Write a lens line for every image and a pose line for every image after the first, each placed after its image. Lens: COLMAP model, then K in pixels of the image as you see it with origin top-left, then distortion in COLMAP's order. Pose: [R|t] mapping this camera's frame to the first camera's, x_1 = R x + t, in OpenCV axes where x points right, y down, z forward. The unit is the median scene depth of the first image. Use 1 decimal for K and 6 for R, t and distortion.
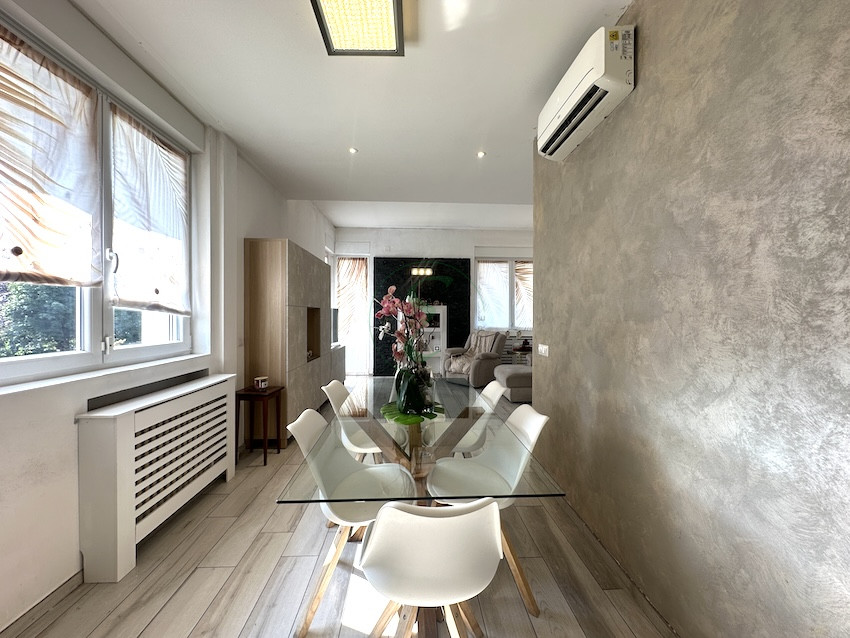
lens RADIAL K [[341.4, 0, 425.0], [0, 341.4, 319.0], [0, 0, 1]] dist [-0.001692, -0.000231]
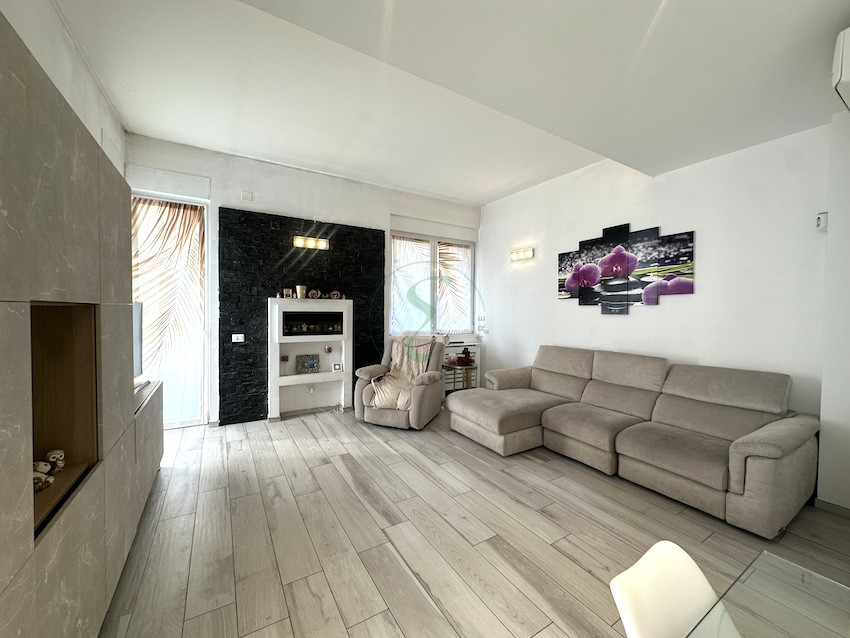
lens RADIAL K [[341.4, 0, 425.0], [0, 341.4, 319.0], [0, 0, 1]] dist [-0.001692, -0.000231]
pose [[0.878502, -0.005544, 0.477707, -0.122260], [-0.003675, 0.999825, 0.018361, -0.015171], [-0.477725, -0.017886, 0.878328, 0.367675]]
